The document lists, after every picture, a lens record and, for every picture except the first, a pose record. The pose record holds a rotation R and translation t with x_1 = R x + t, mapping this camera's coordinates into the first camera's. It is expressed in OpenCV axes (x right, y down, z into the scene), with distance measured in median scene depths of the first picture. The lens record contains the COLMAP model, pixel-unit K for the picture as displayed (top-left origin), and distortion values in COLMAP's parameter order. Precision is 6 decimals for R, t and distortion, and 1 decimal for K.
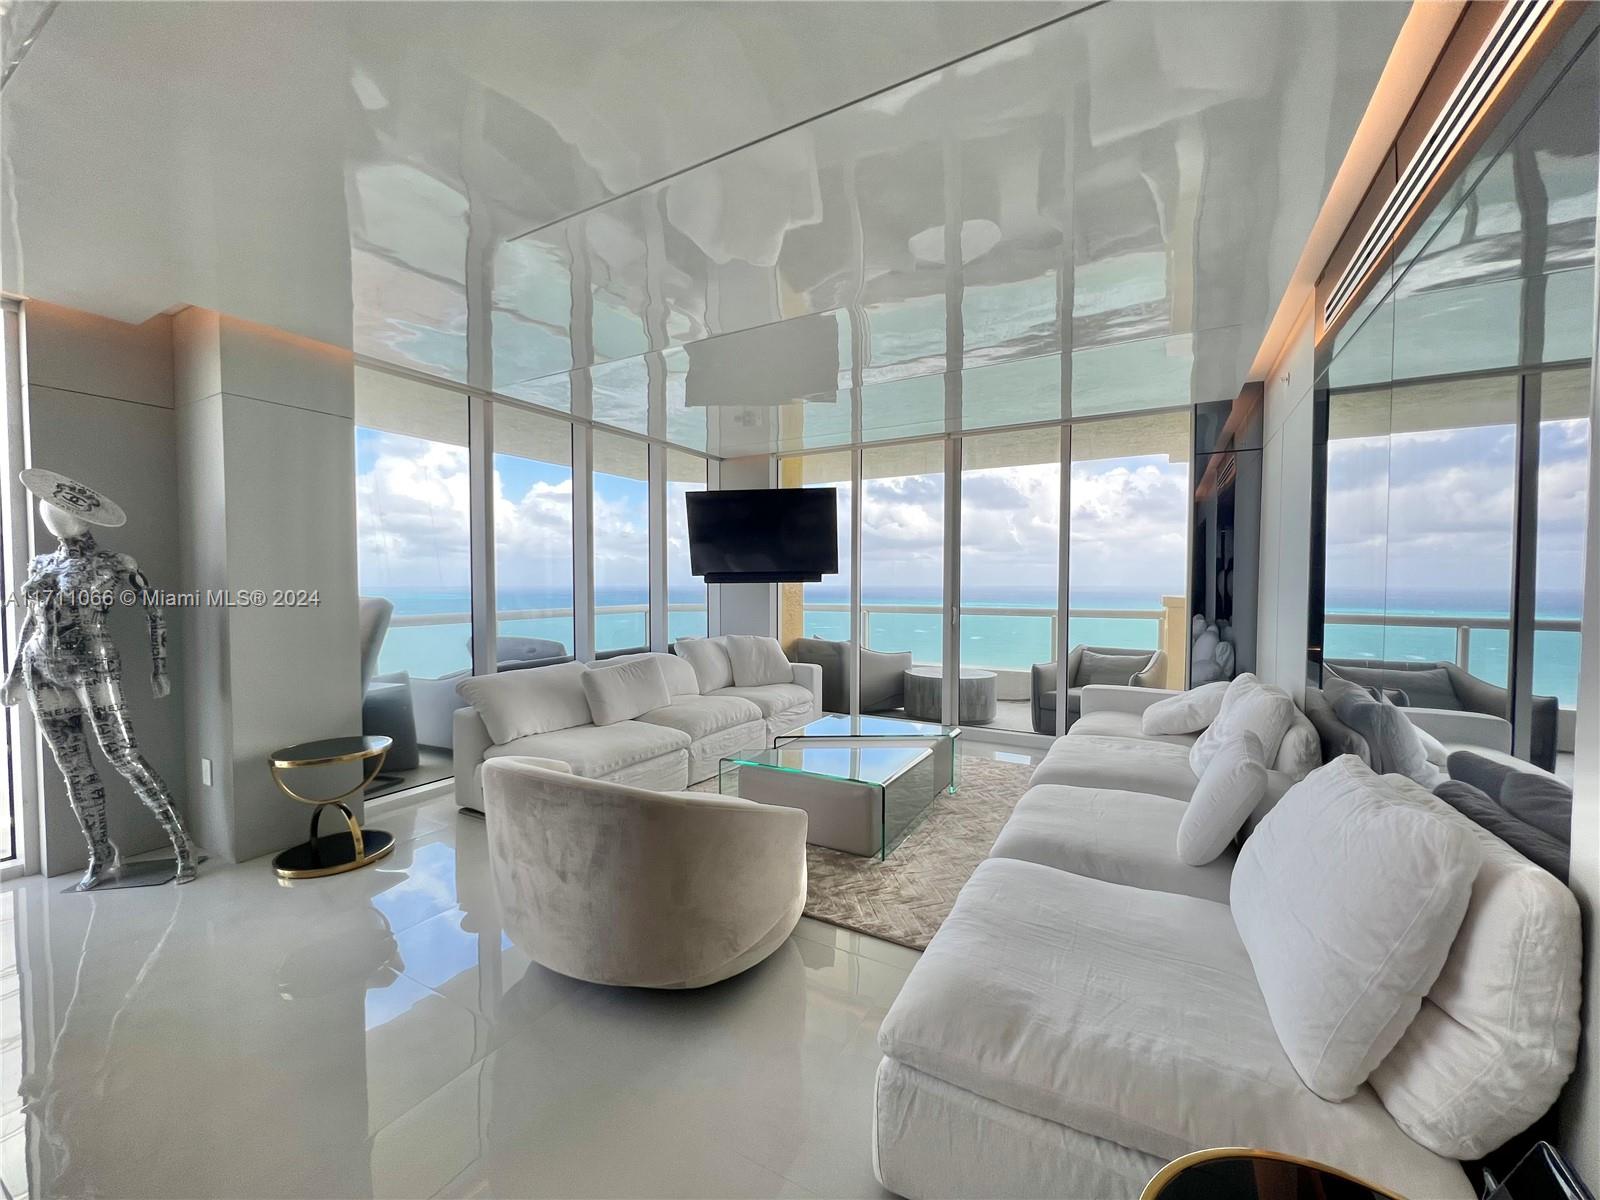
lens RADIAL K [[640.7, 0, 794.1], [0, 640.7, 603.2], [0, 0, 1]] dist [0.003460, -0.000001]
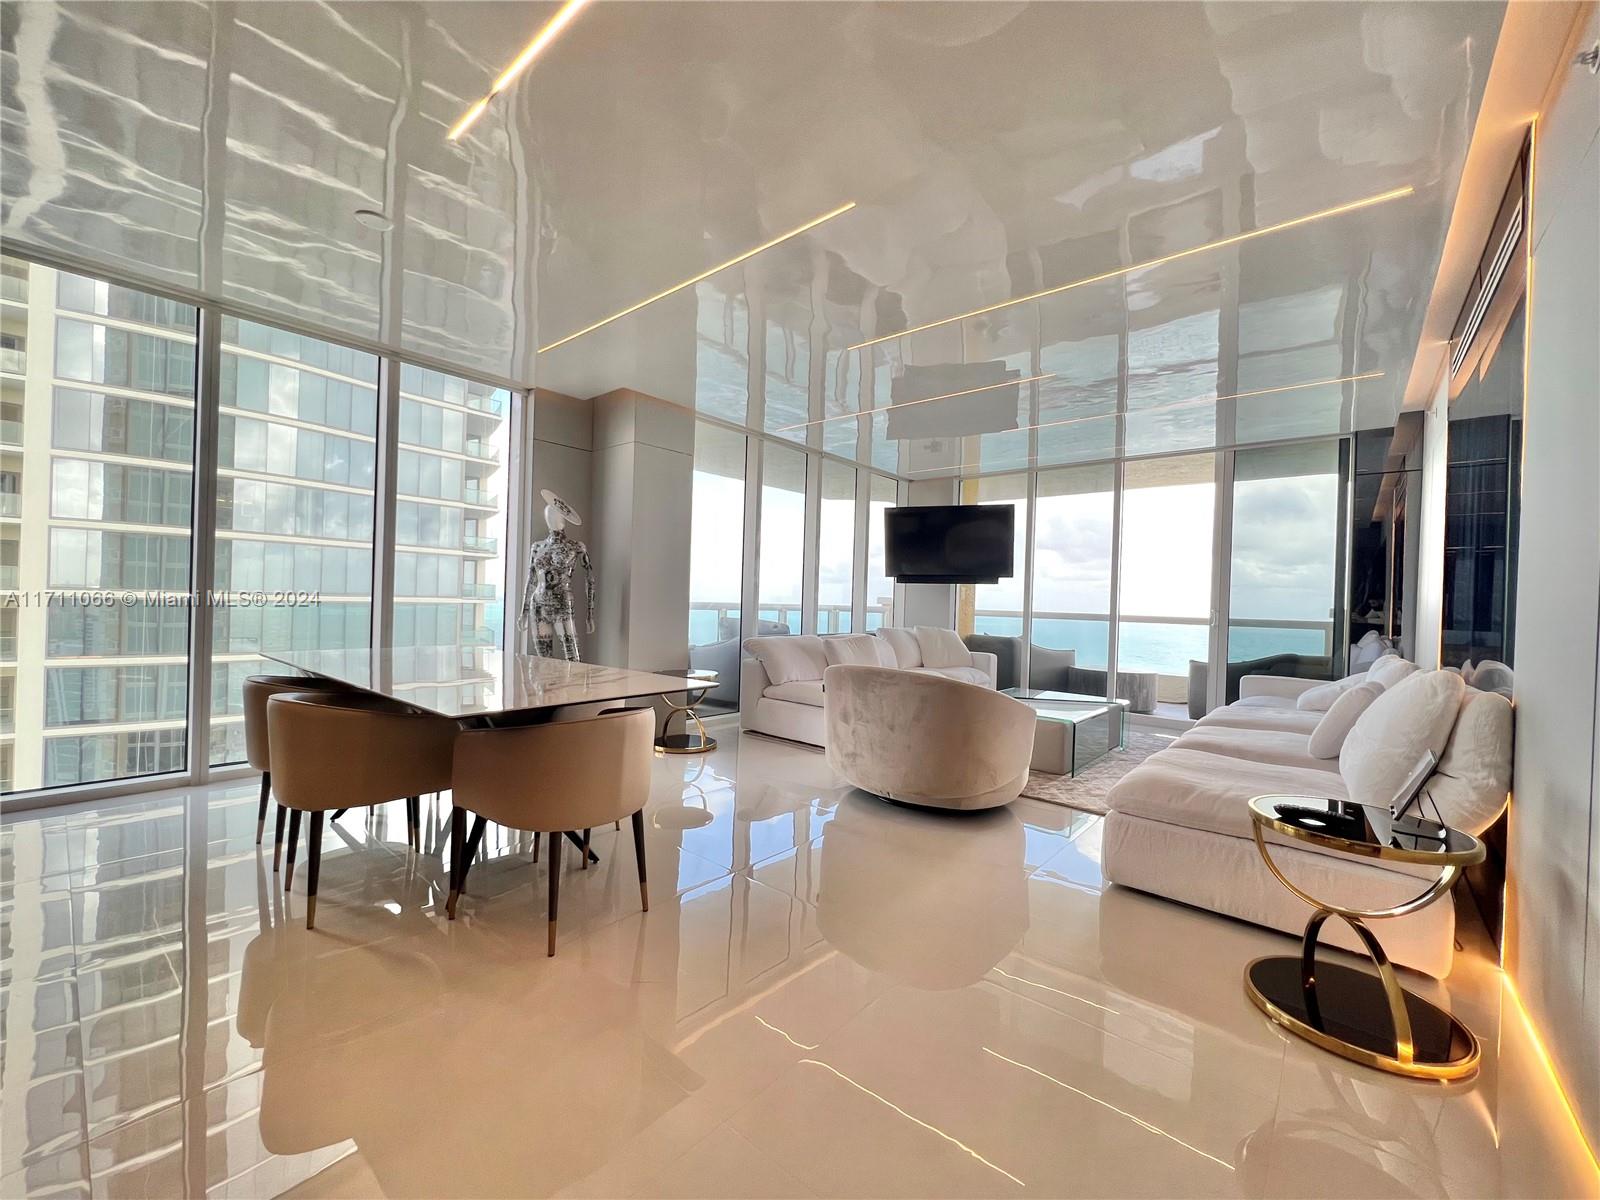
lens RADIAL K [[644.8, 0, 798.7], [0, 644.8, 601.6], [0, 0, 1]] dist [0.000656, 0.001123]
pose [[0.982080, 0.030111, -0.186045, -0.164458], [-0.036690, 0.998814, -0.032019, 0.087244], [0.184860, 0.038271, 0.982019, -0.400085]]
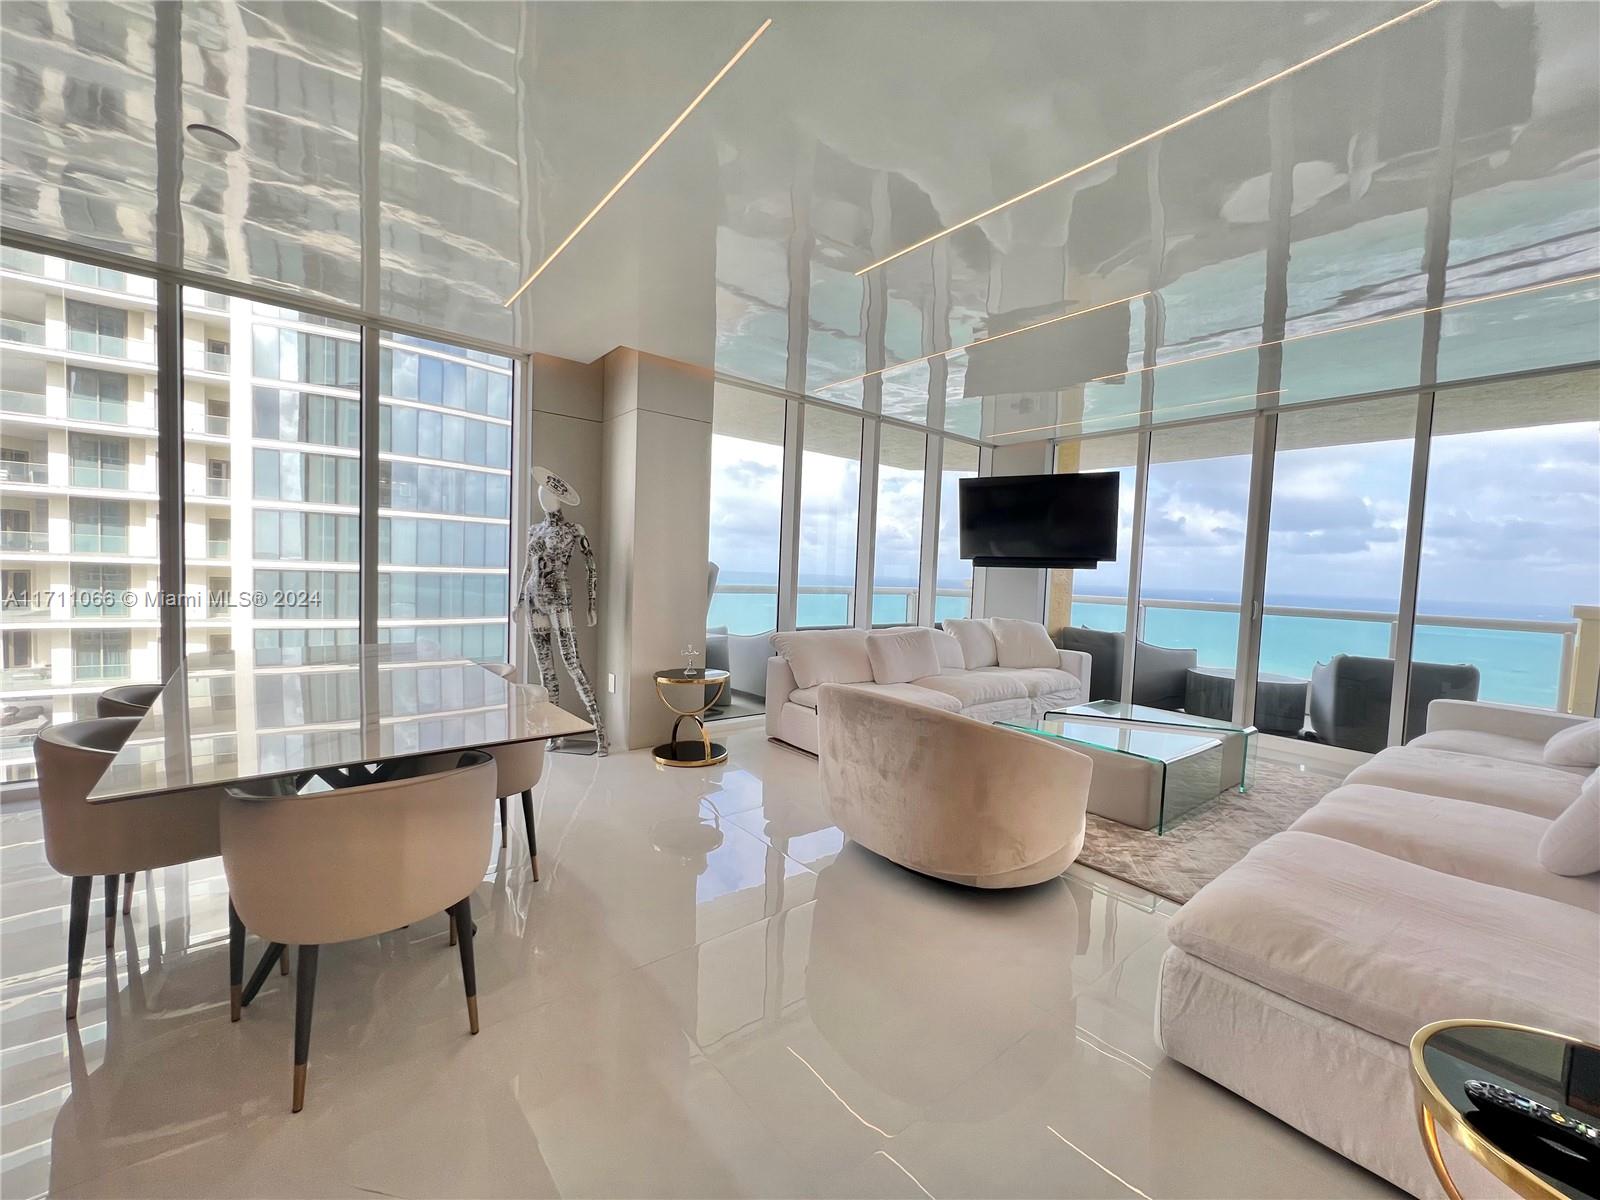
lens RADIAL K [[644.8, 0, 797.3], [0, 644.8, 602.4], [0, 0, 1]] dist [0.000656, 0.001123]
pose [[0.931509, 0.054635, -0.359592, -0.043836], [-0.051016, 0.998506, 0.019553, 0.037391], [0.360123, 0.000132, 0.932905, -0.144292]]
